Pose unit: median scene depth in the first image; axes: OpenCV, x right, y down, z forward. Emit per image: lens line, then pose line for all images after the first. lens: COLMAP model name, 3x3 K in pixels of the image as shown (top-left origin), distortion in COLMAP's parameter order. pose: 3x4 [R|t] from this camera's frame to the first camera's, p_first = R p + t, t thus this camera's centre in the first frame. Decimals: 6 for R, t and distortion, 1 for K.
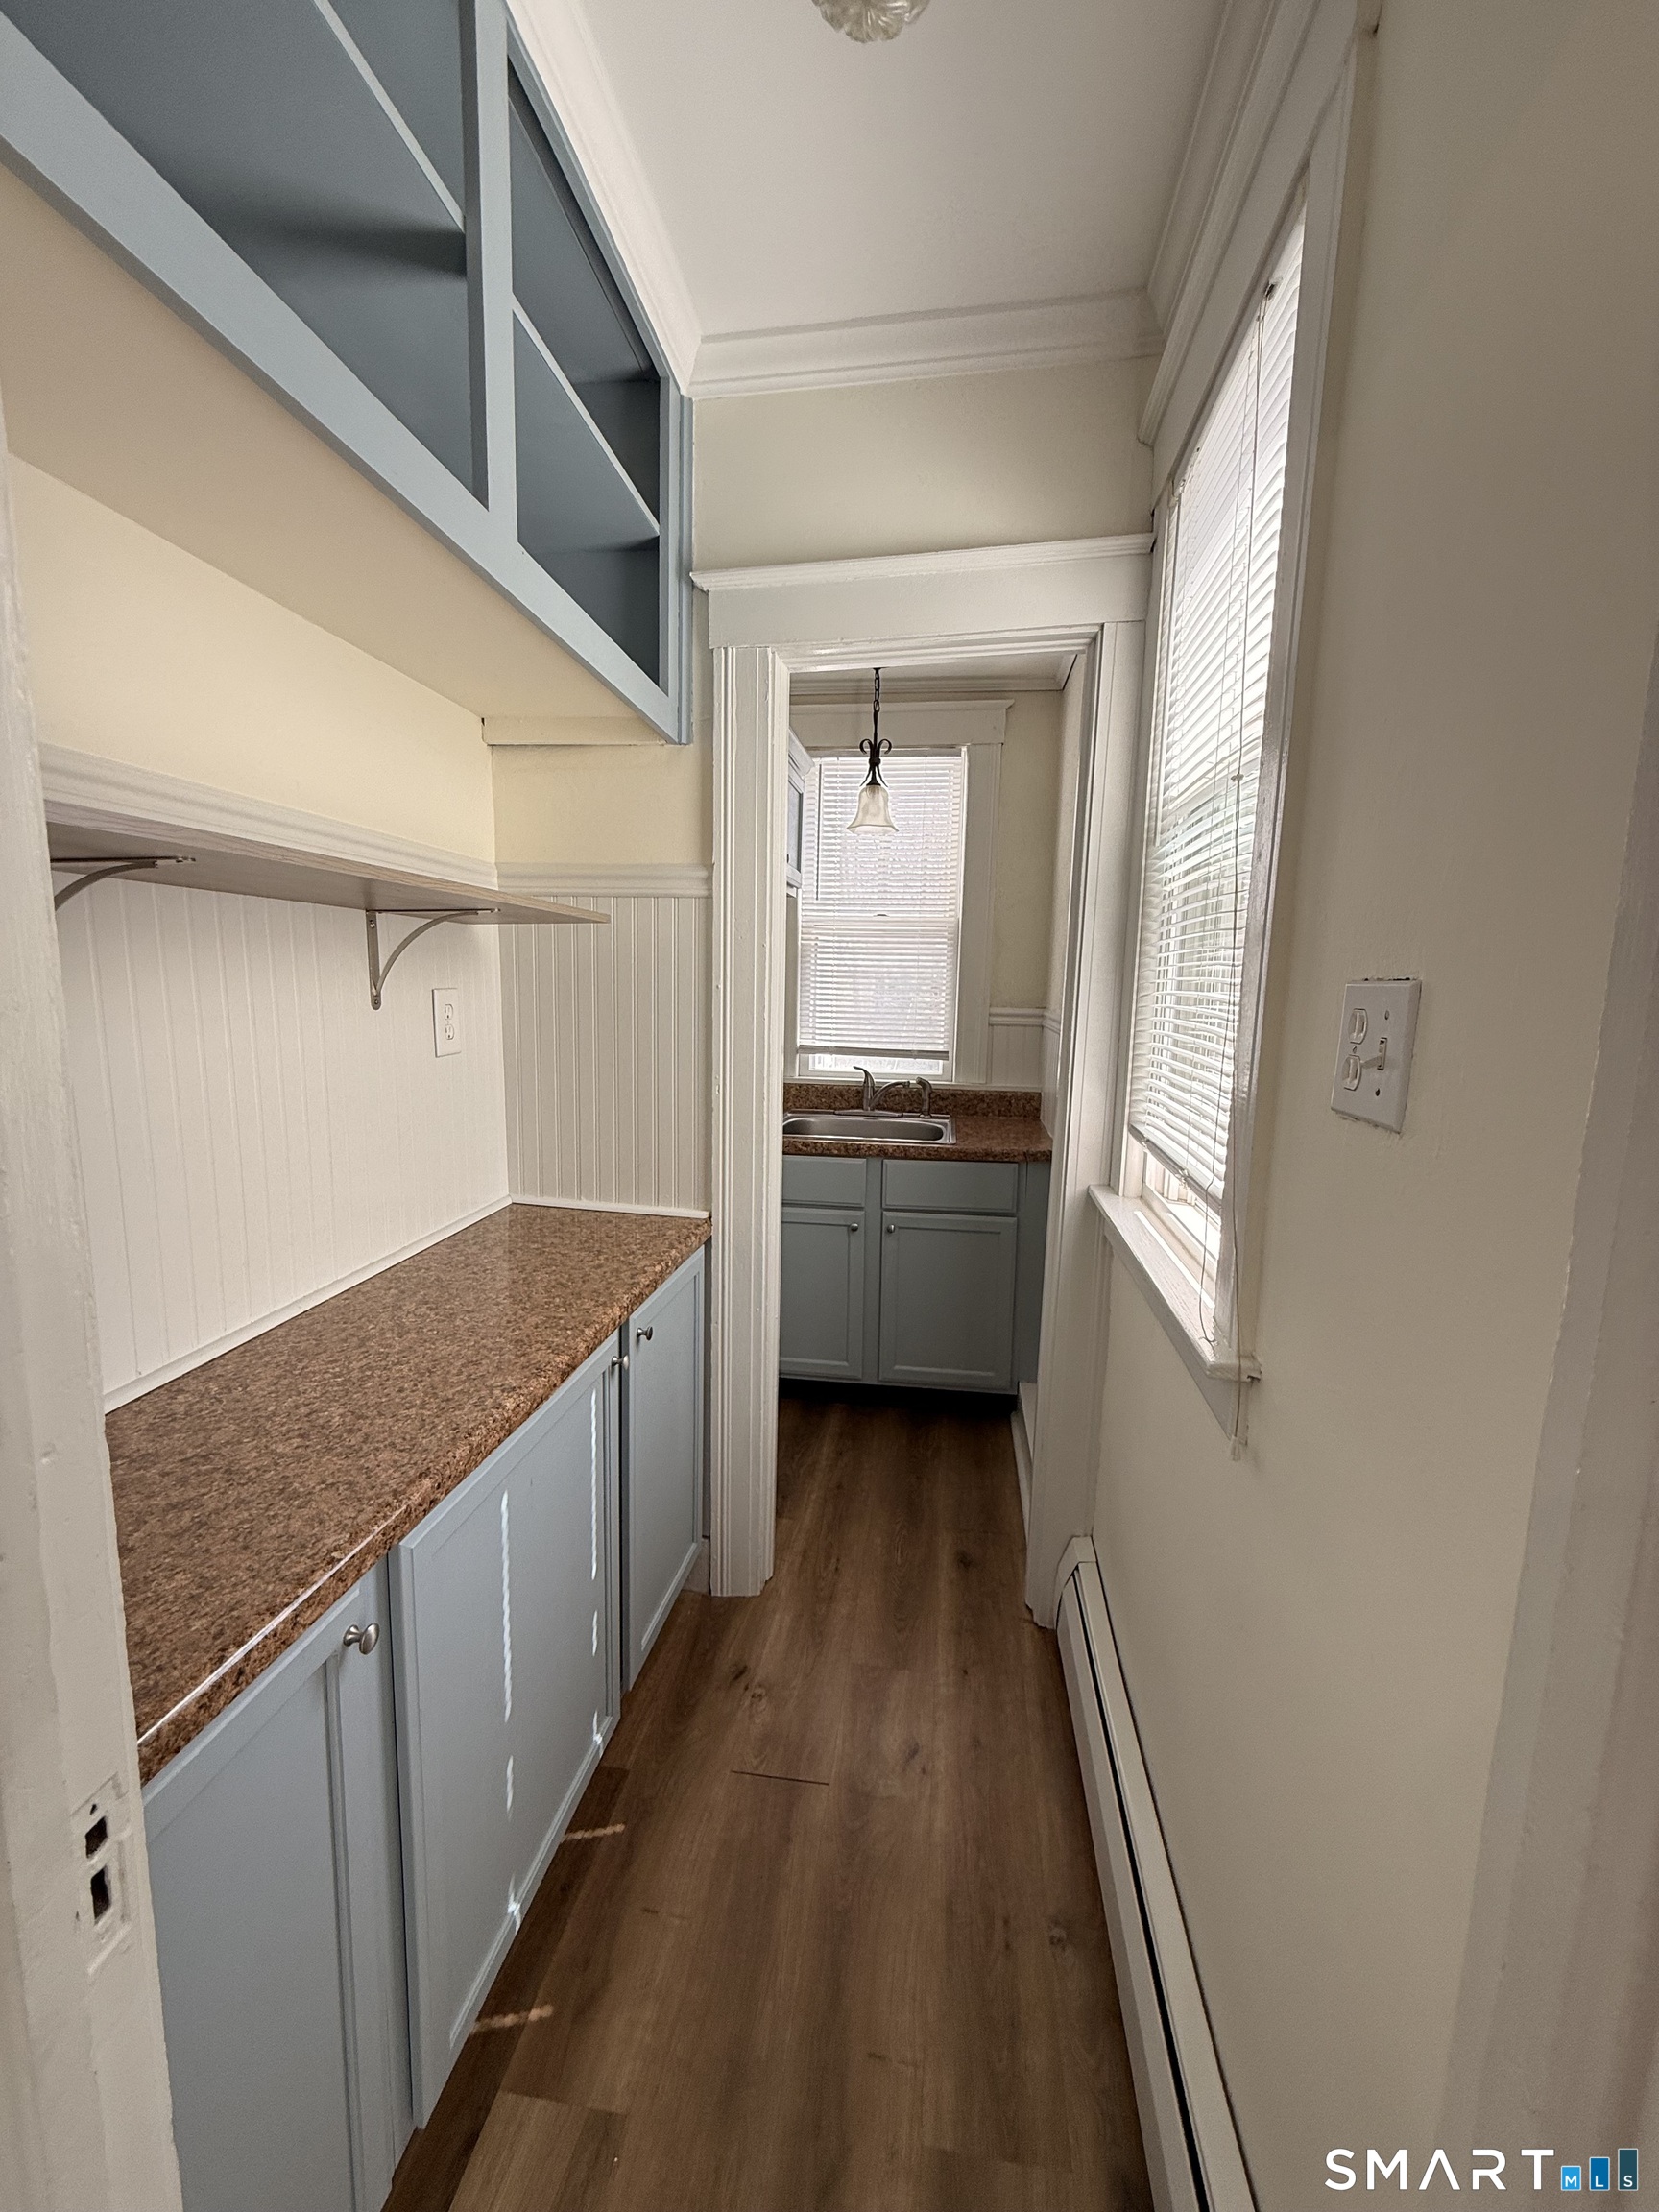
lens RADIAL K [[888.0, 0, 816.7], [0, 888.0, 1102.5], [0, 0, 1]] dist [0.003517, 0.000116]
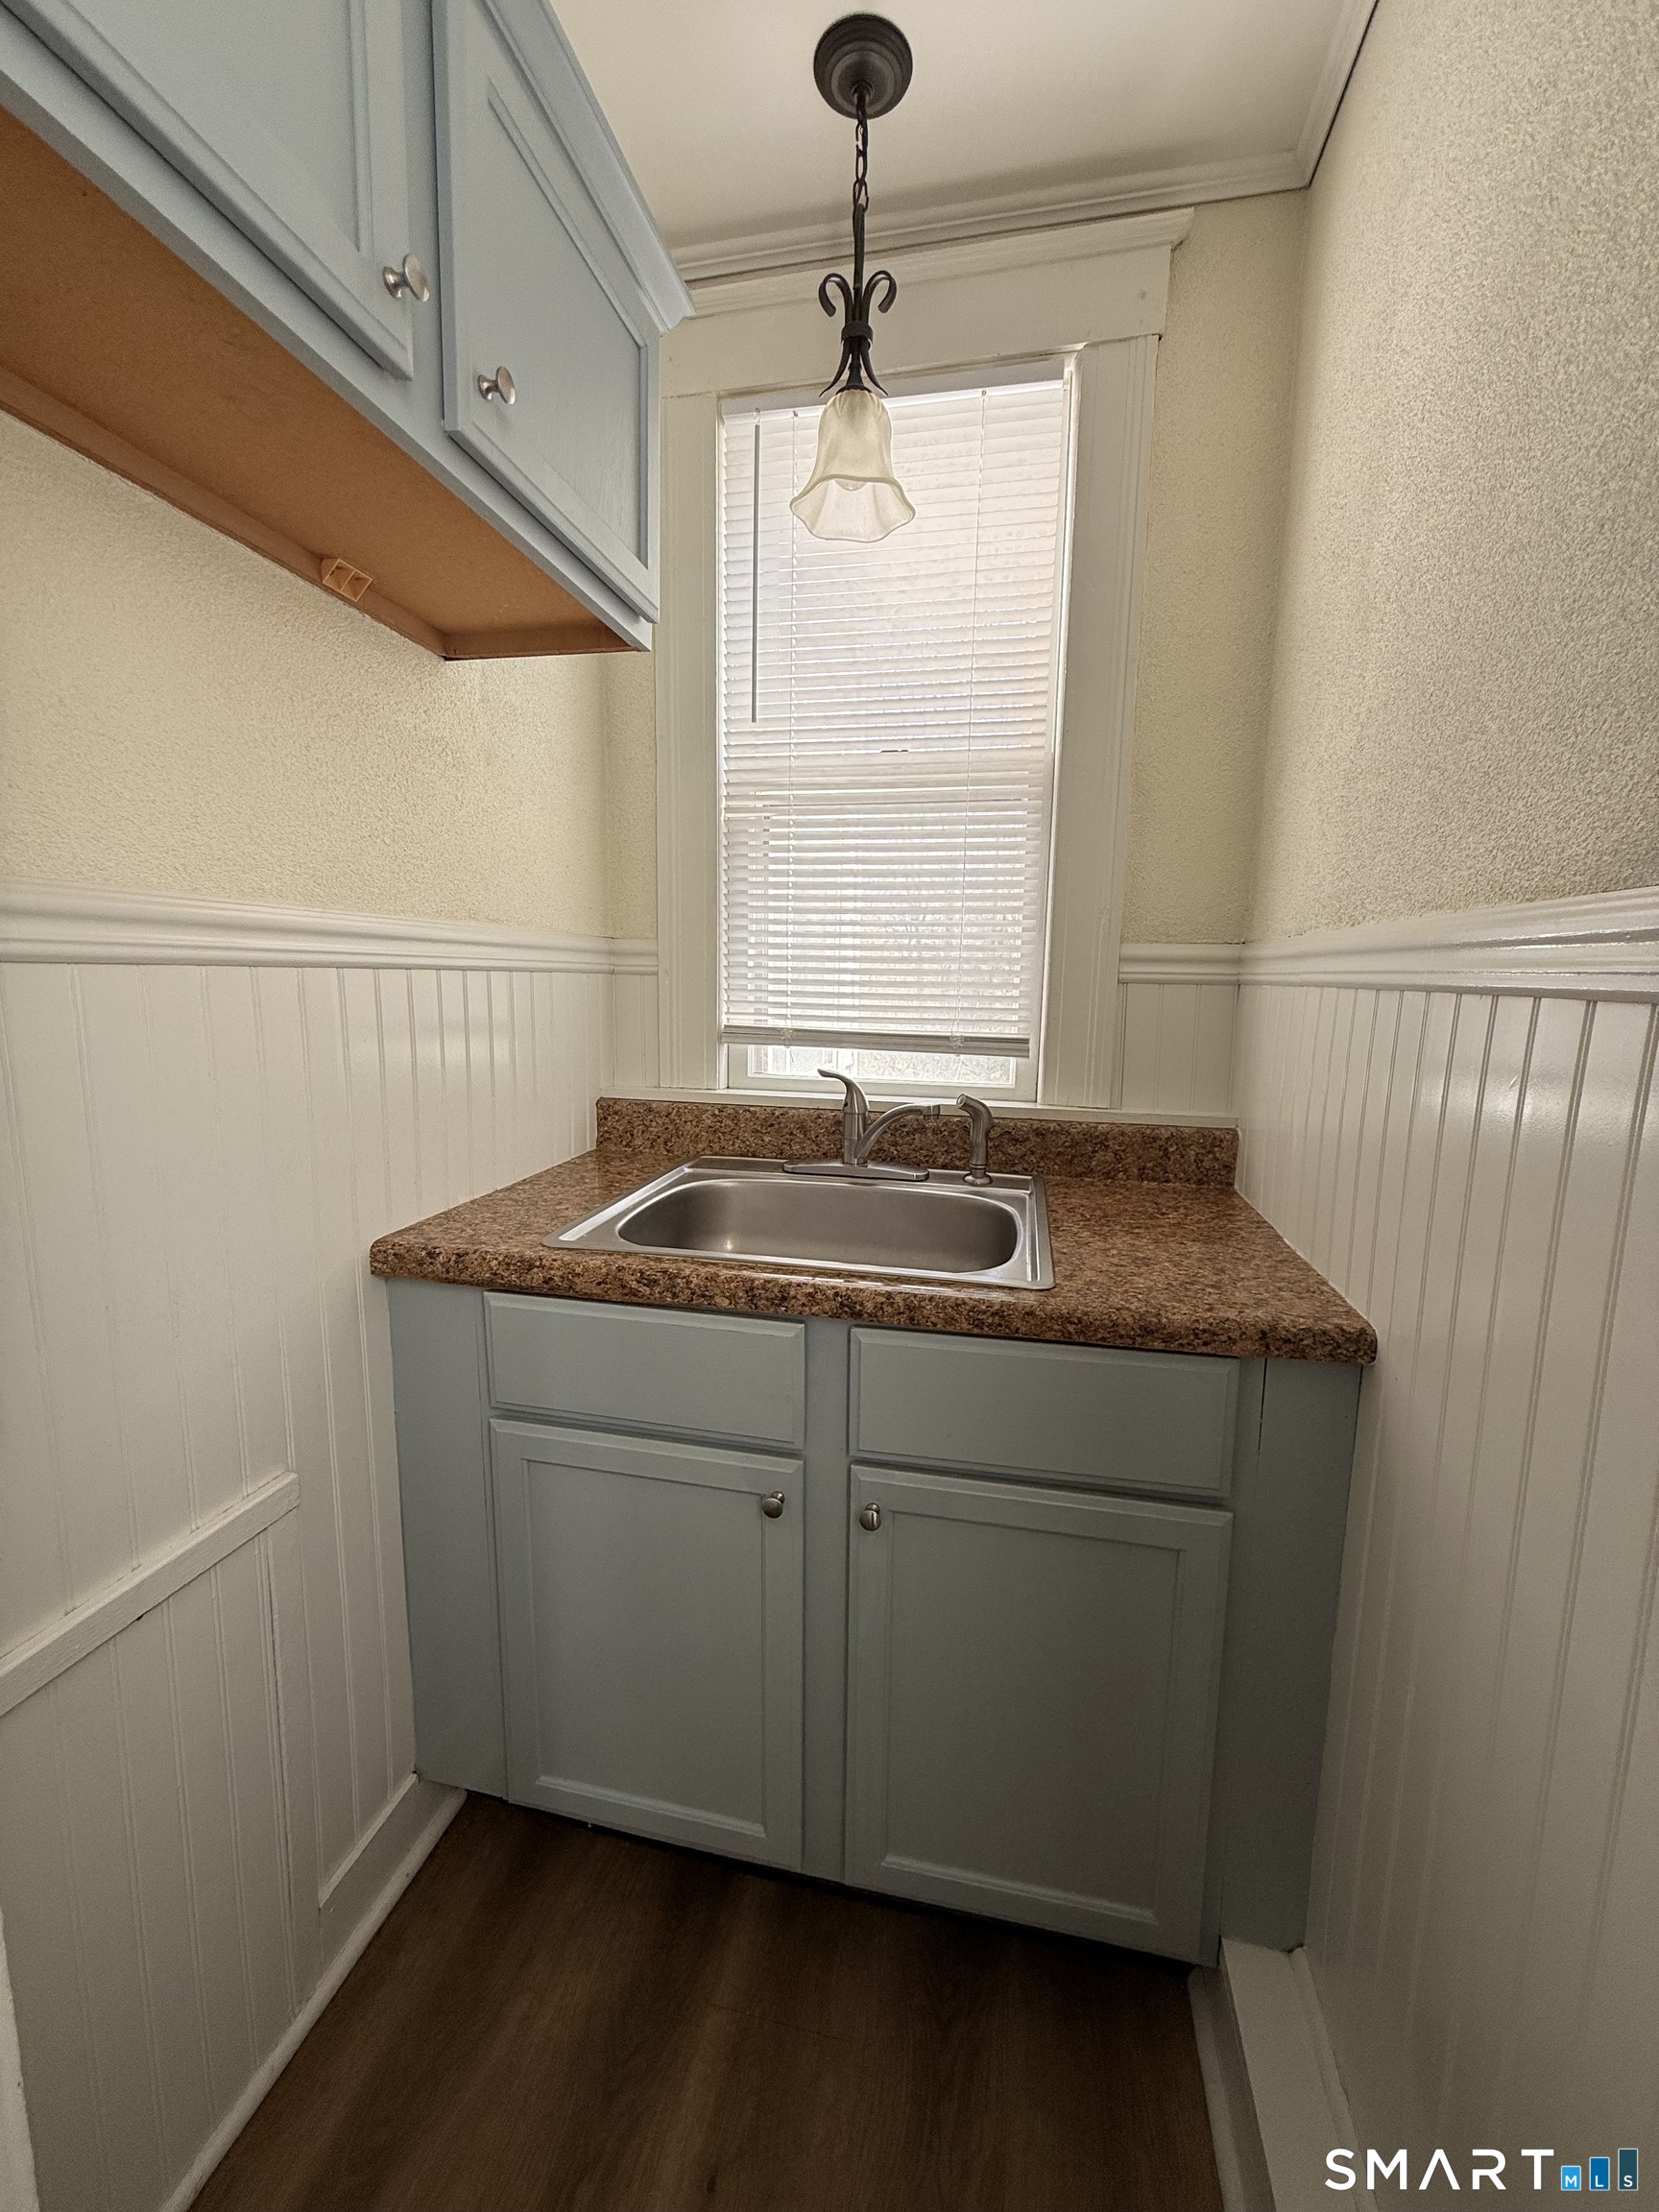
lens RADIAL K [[888.0, 0, 834.6], [0, 888.0, 1104.1], [0, 0, 1]] dist [0.003517, 0.000116]
pose [[0.998196, 0.006770, -0.059658, 0.075957], [-0.006541, 0.999970, 0.004034, -0.024579], [0.059684, -0.003636, 0.998211, 0.538553]]
